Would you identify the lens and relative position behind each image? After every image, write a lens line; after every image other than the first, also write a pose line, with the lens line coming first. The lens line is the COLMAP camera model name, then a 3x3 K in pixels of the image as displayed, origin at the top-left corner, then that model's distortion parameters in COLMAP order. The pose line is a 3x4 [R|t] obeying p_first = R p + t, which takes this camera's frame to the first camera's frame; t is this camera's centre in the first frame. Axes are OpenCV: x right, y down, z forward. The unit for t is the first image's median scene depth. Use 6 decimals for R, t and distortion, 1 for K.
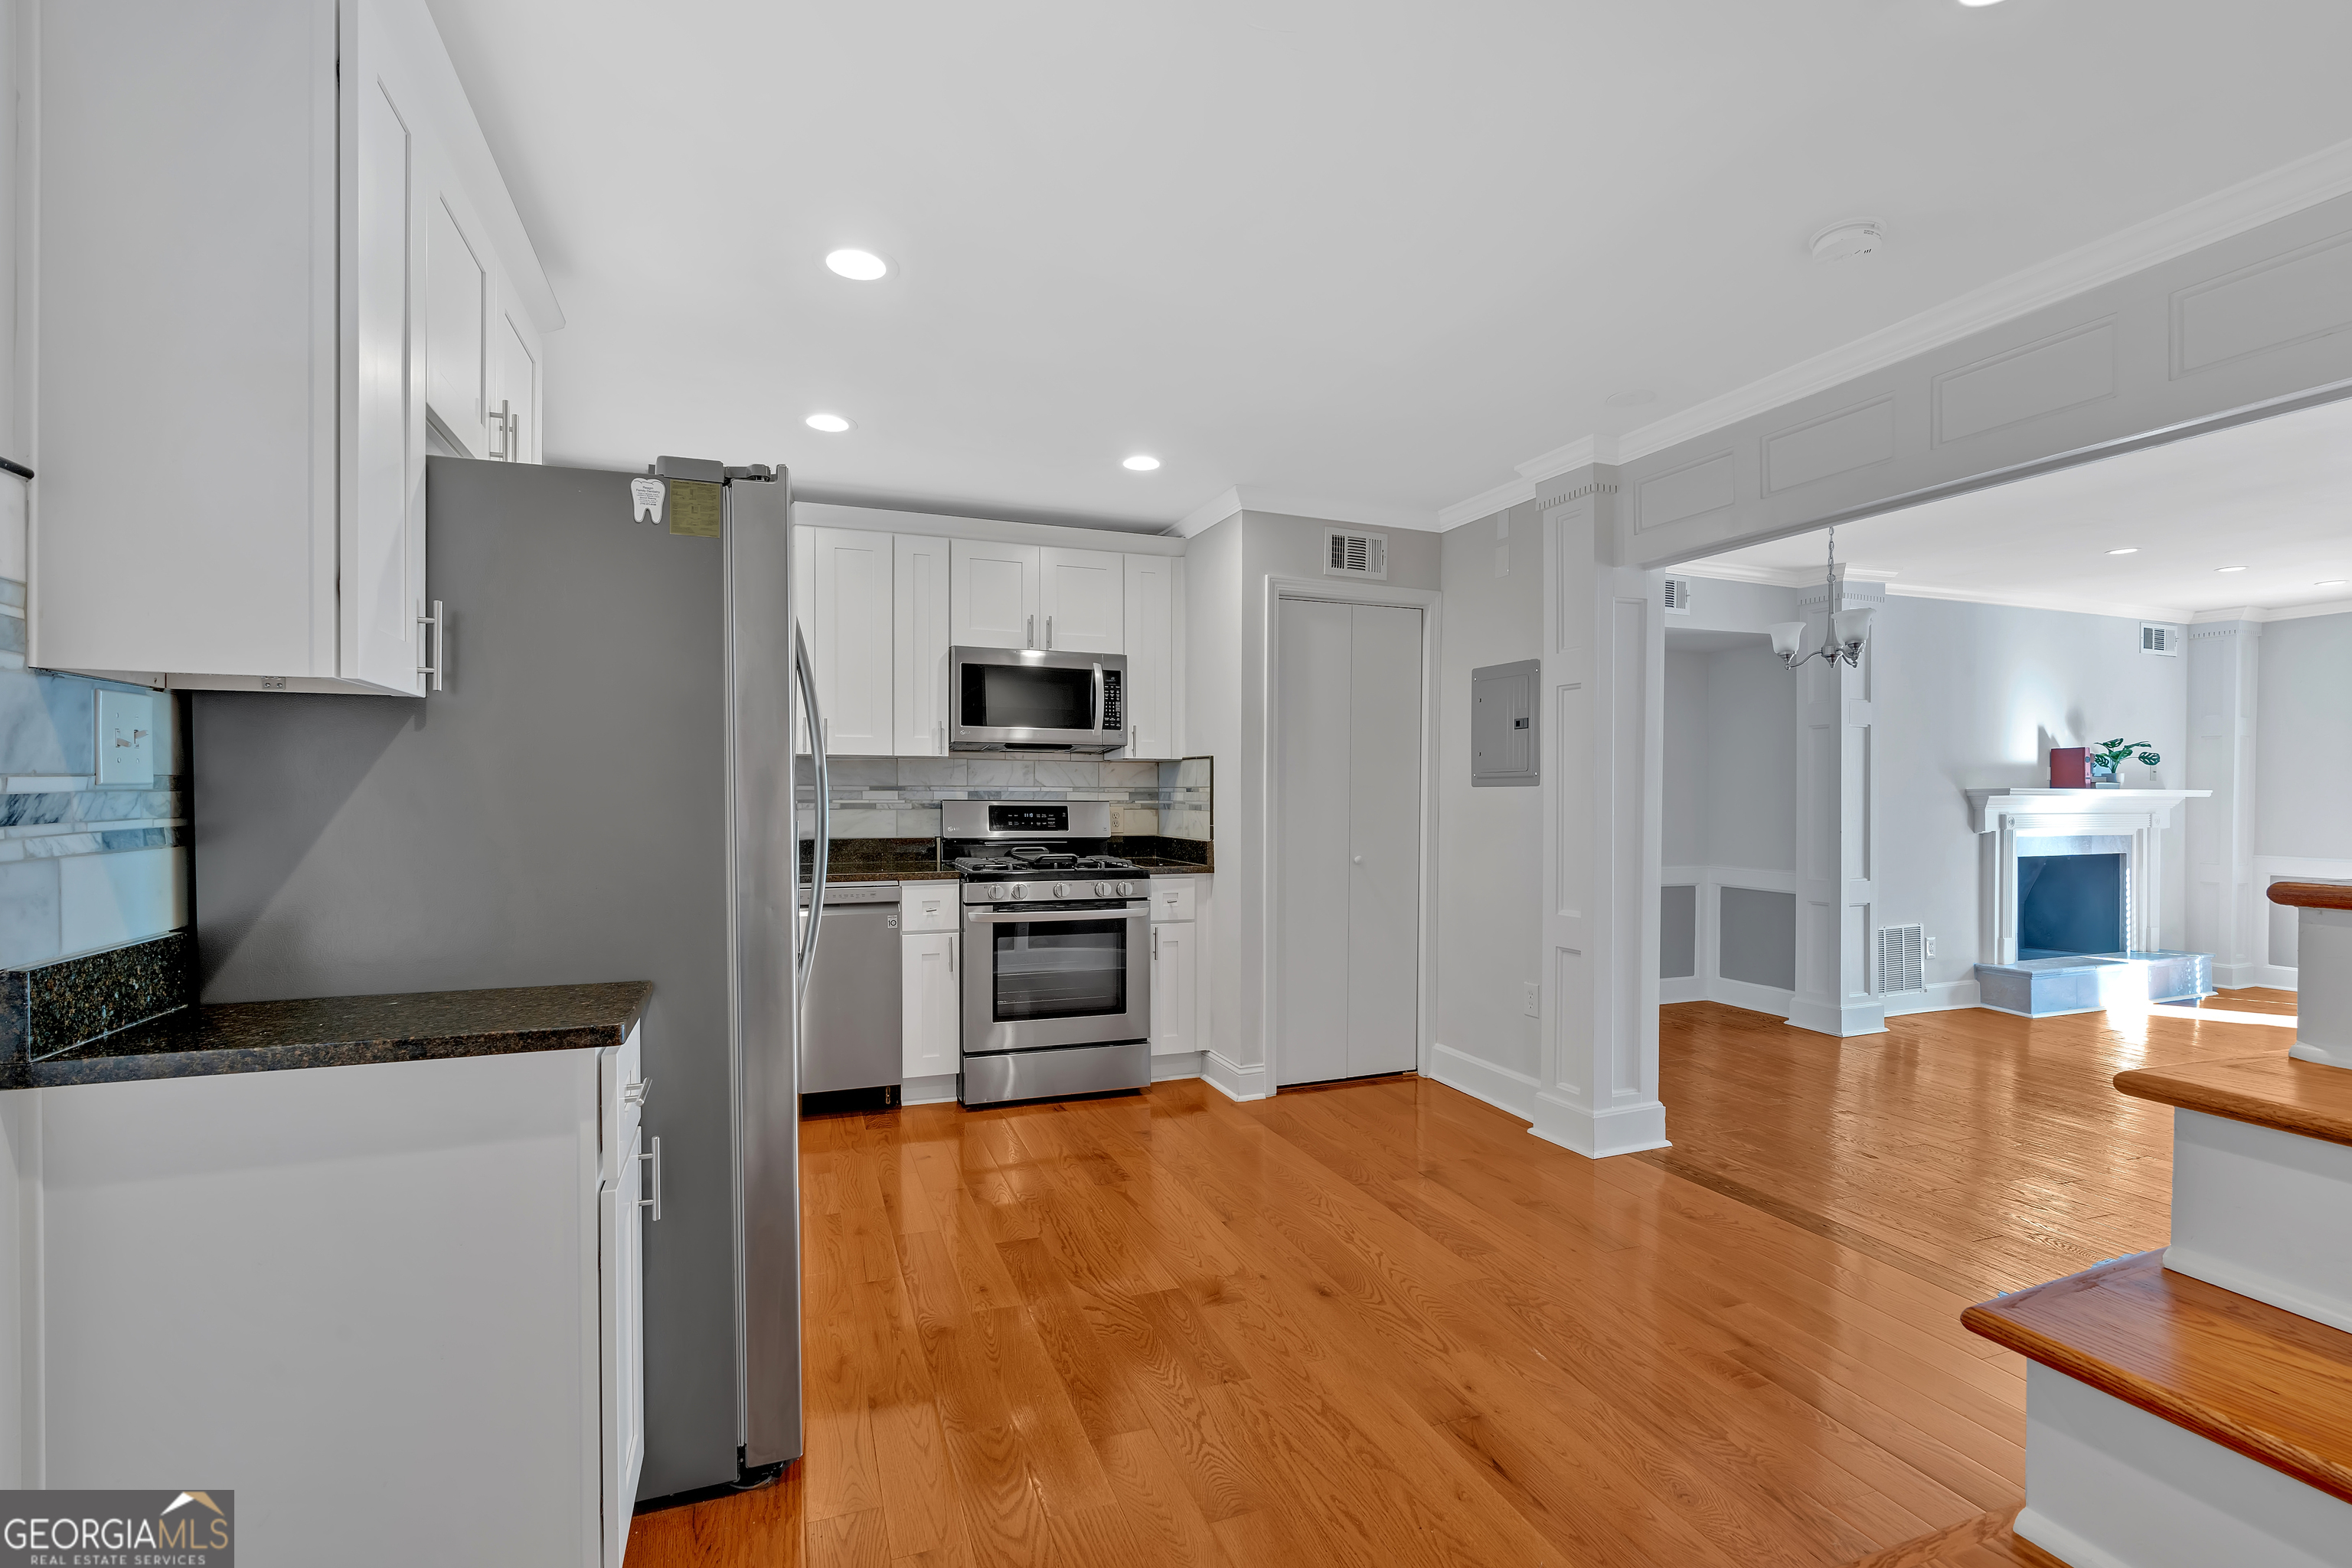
lens RADIAL K [[1065.7, 0, 1174.4], [0, 1065.7, 802.7], [0, 0, 1]] dist [-0.022847, 0.012555]
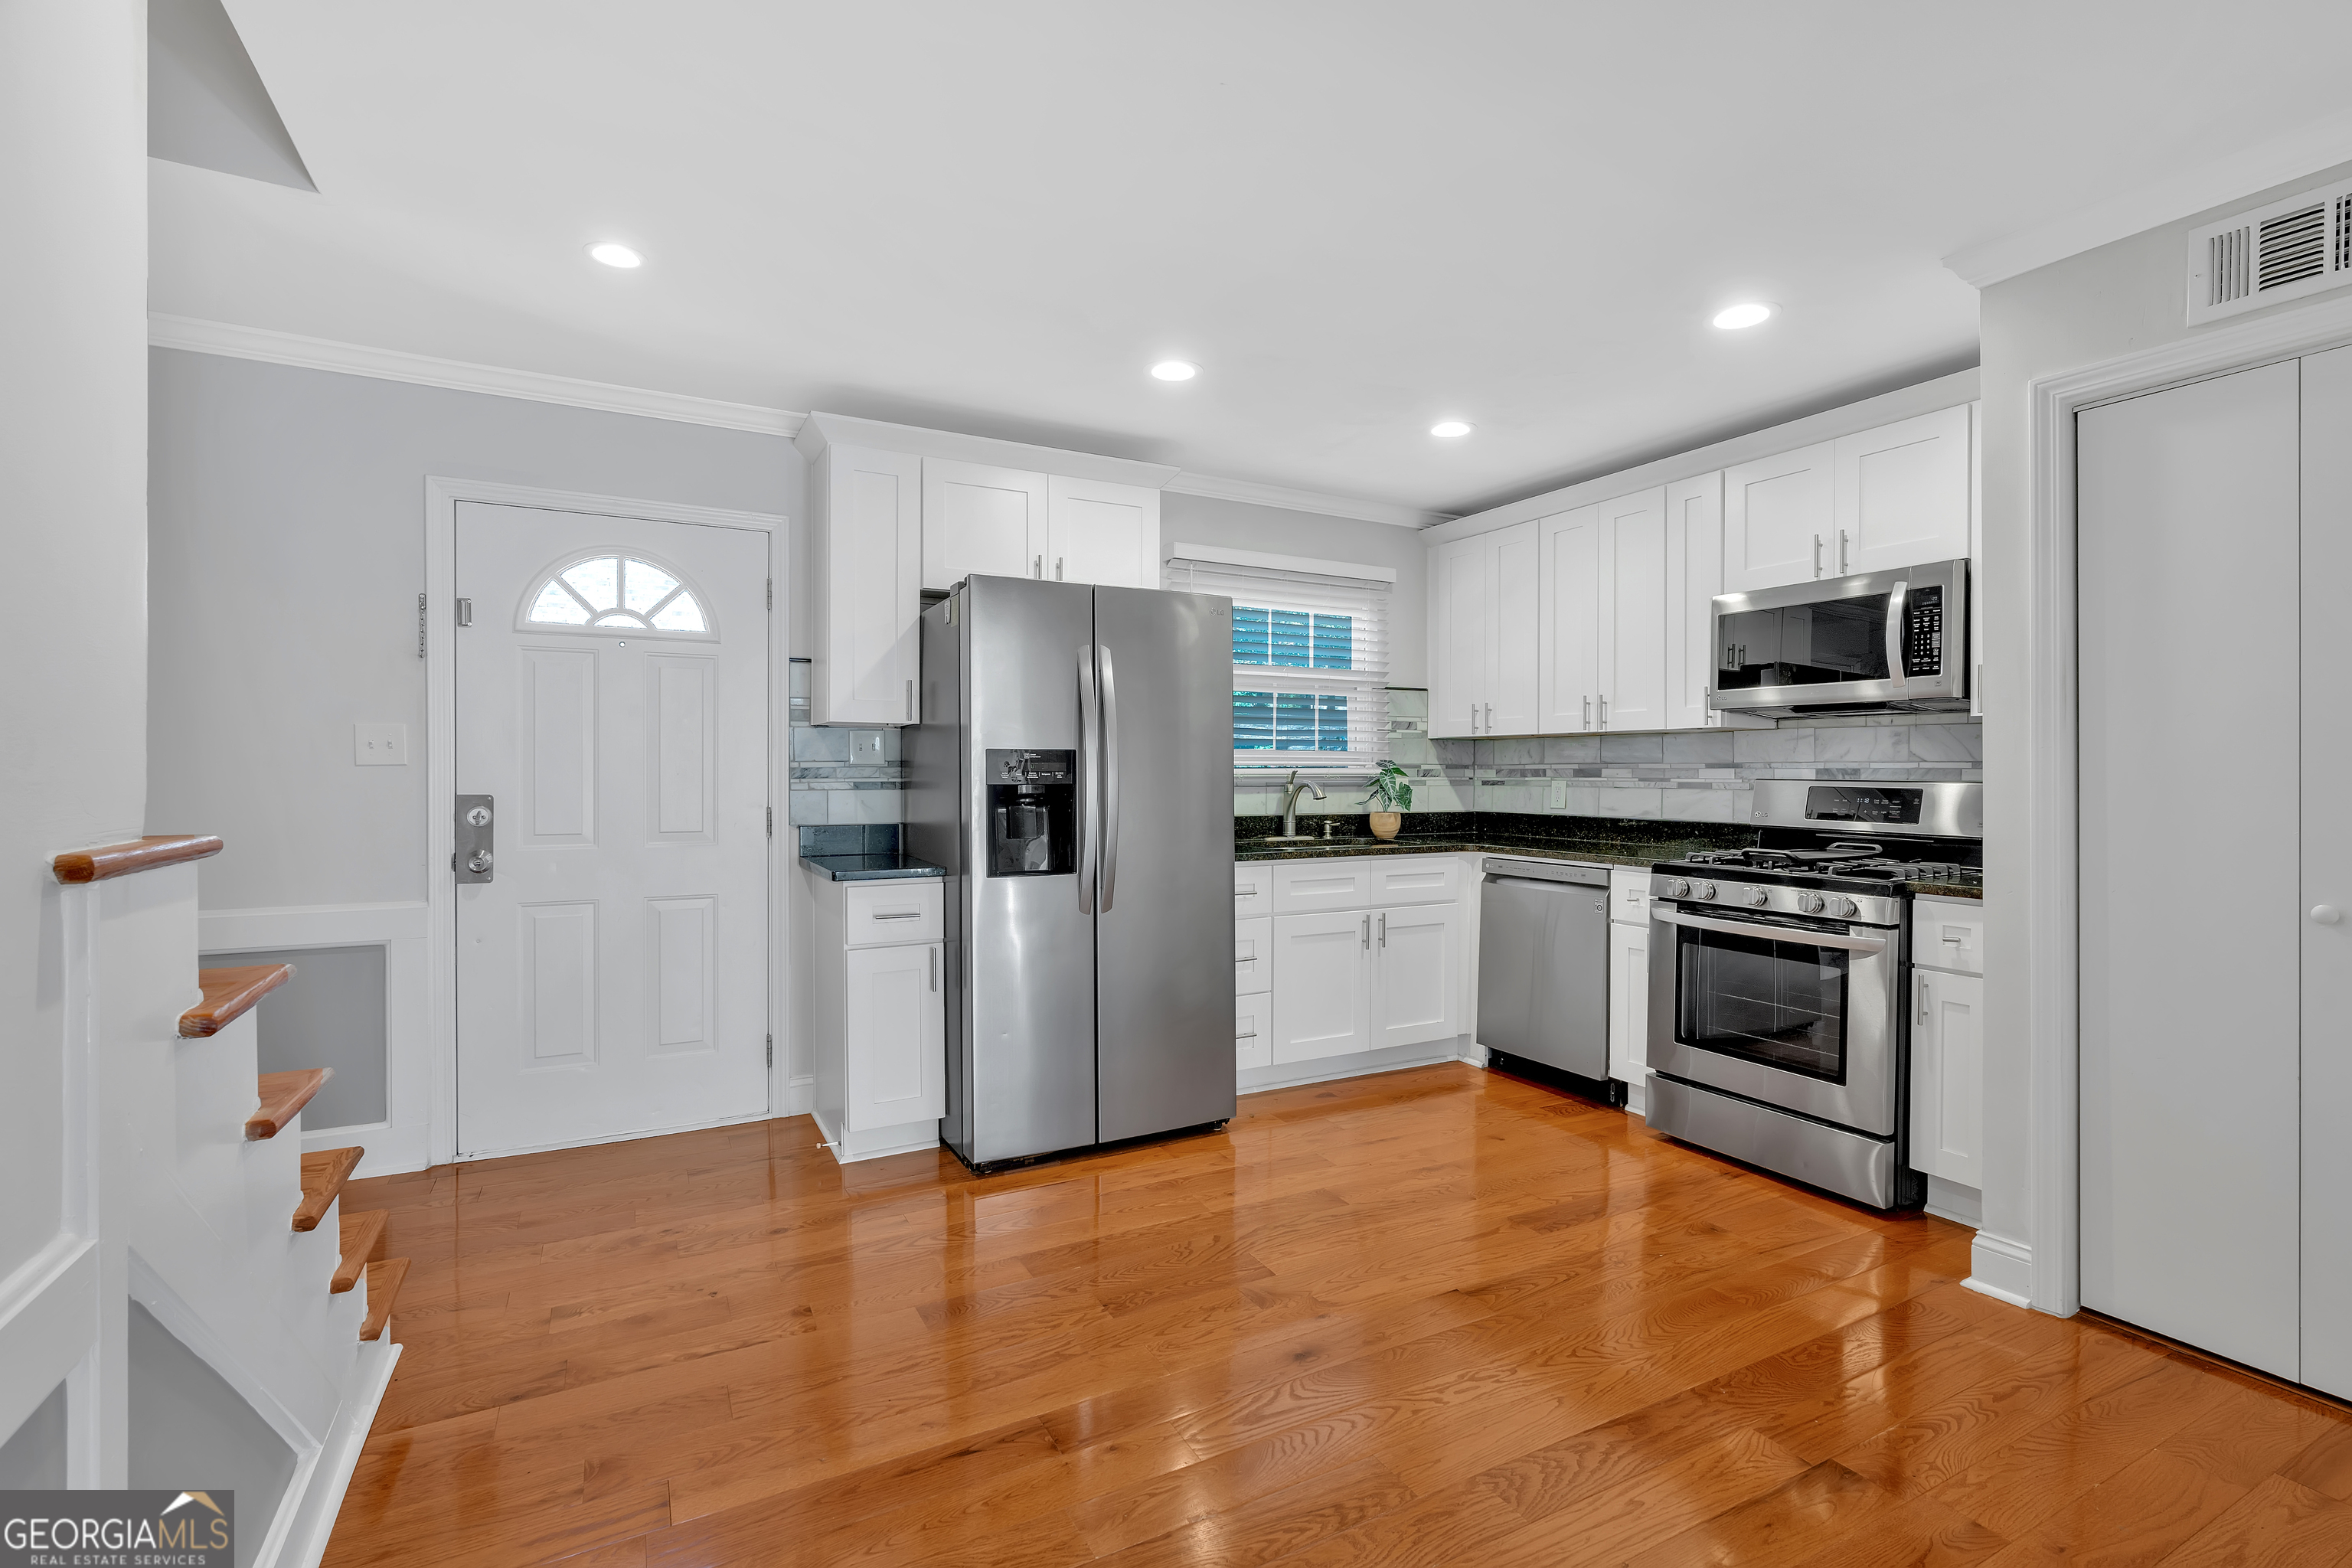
lens RADIAL K [[1054.0, 0, 1176.0], [0, 1054.0, 784.0], [0, 0, 1]] dist [-0.006373, 0.000884]
pose [[0.124818, 0.007642, -0.992150, 0.542955], [-0.012211, 0.999906, 0.006165, 0.001704], [0.992105, 0.011346, 0.124900, 0.448804]]
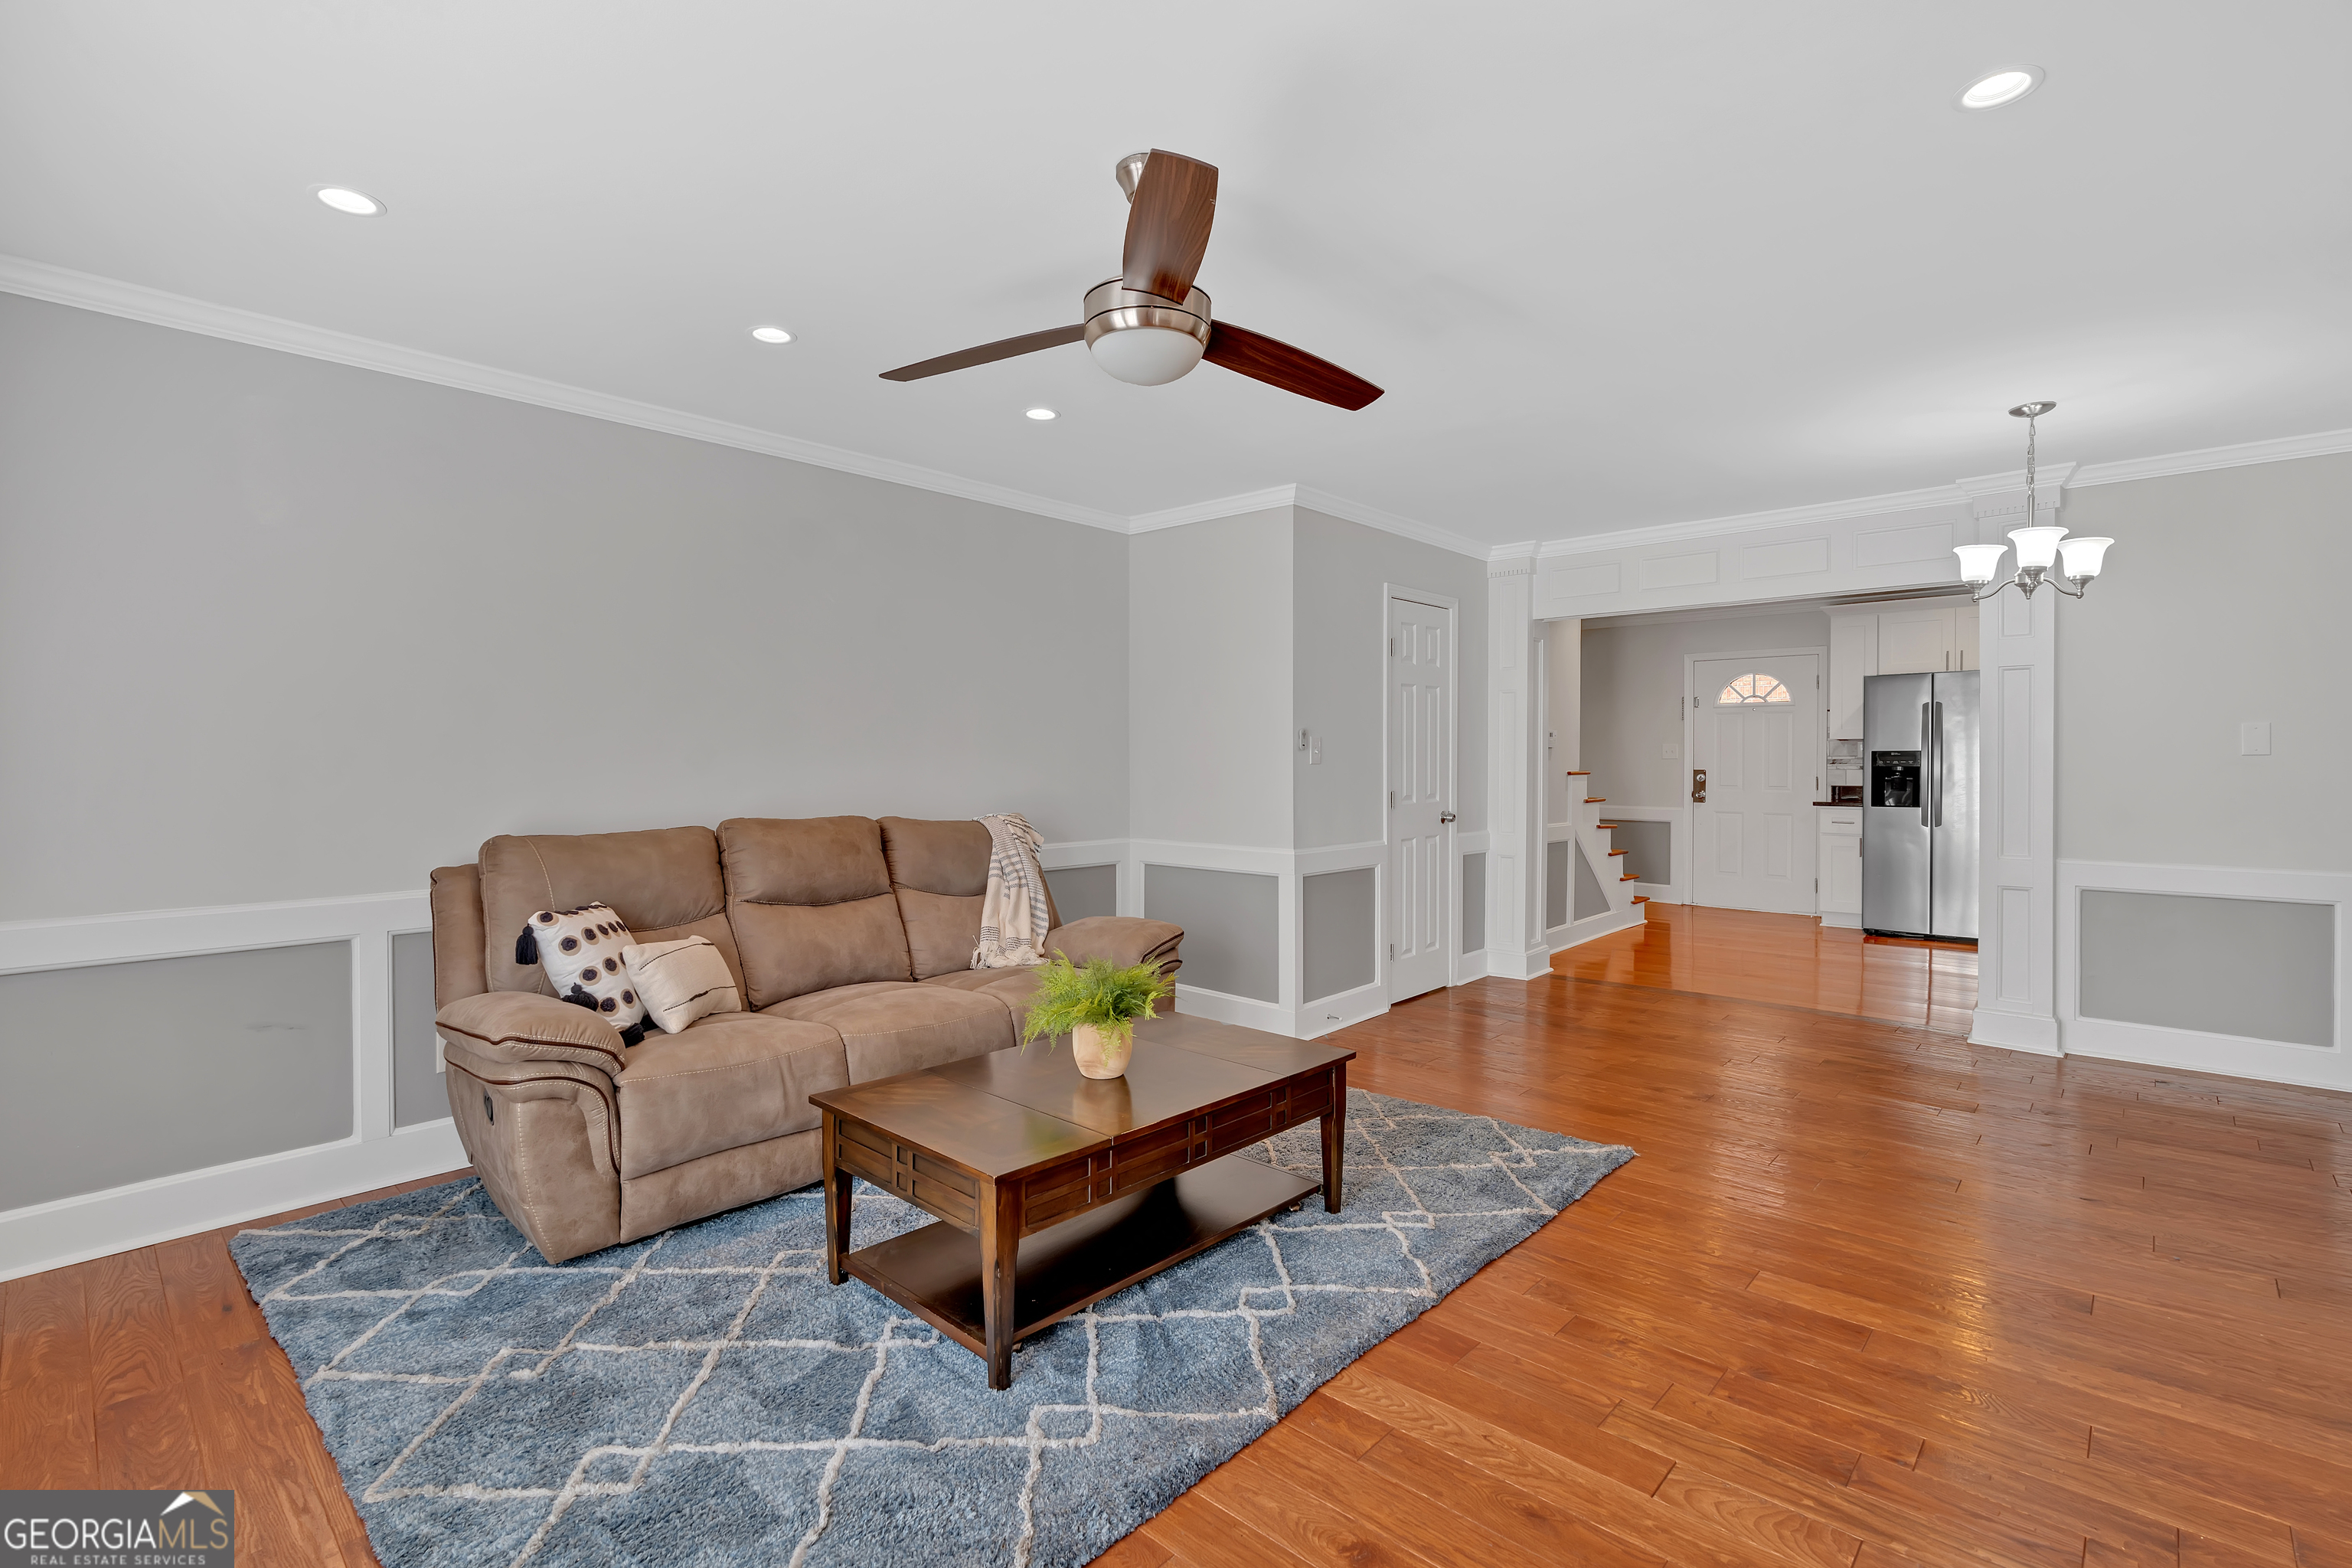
lens RADIAL K [[1054.0, 0, 1176.0], [0, 1054.0, 784.0], [0, 0, 1]] dist [-0.006373, 0.000884]
pose [[-0.894968, 0.005239, -0.446099, 1.493435], [-0.008416, 0.999555, 0.028624, -0.001657], [0.446050, 0.029372, -0.894526, 1.361753]]
